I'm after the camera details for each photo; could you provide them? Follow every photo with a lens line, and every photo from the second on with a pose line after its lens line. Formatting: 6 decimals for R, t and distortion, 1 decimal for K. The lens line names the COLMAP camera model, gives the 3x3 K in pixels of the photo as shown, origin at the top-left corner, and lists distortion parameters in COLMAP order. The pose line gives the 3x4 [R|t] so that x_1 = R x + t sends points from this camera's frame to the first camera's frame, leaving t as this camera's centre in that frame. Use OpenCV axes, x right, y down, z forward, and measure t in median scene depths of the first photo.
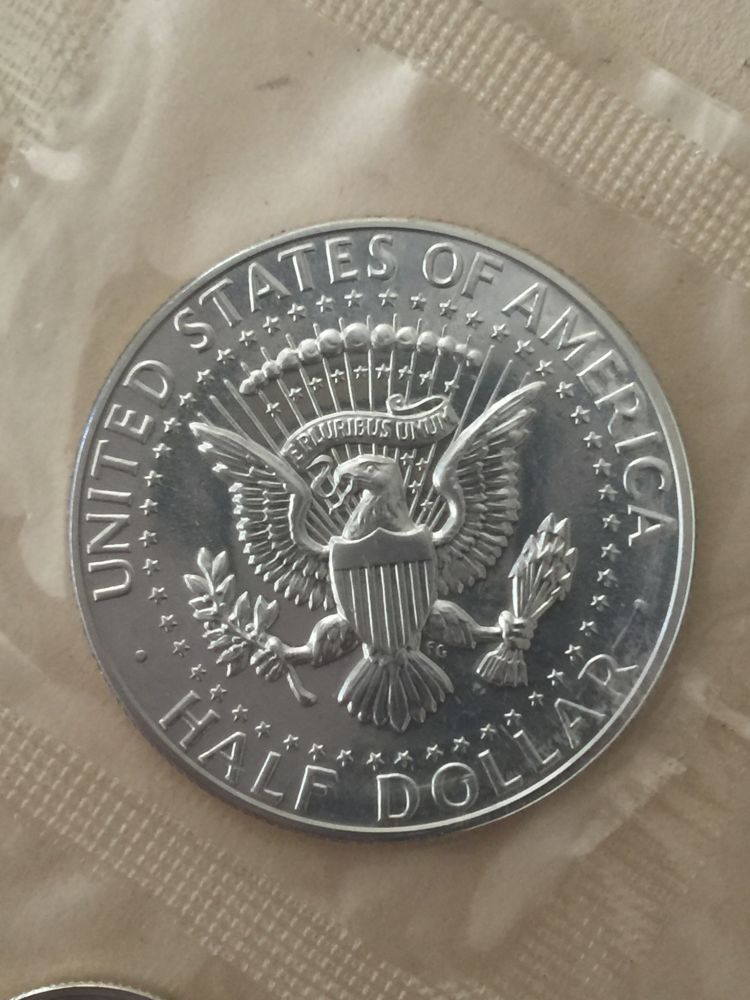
lens RADIAL K [[1855.2, 0, 375.0], [0, 1855.2, 500.0], [0, 0, 1]] dist [0.031872, -0.040972]
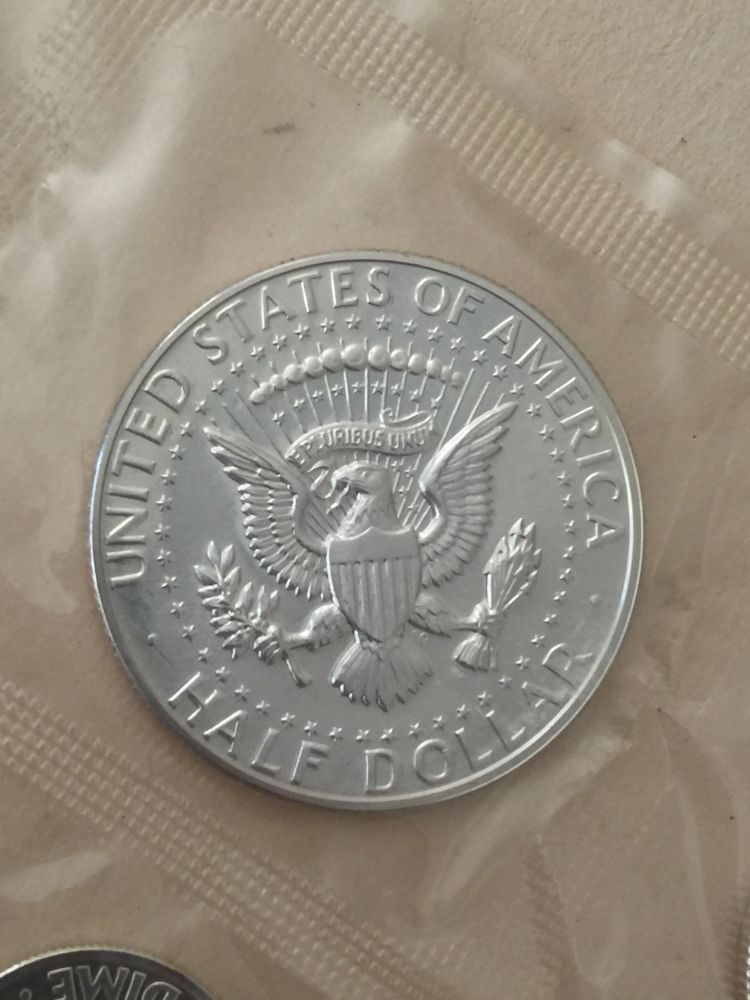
lens RADIAL K [[1855.2, 0, 375.0], [0, 1855.2, 500.0], [0, 0, 1]] dist [0.031872, -0.040972]
pose [[0.980370, 0.029429, 0.194960, -0.213495], [-0.017012, 0.997736, -0.065062, 0.071386], [-0.196433, 0.060468, 0.978651, -0.092778]]
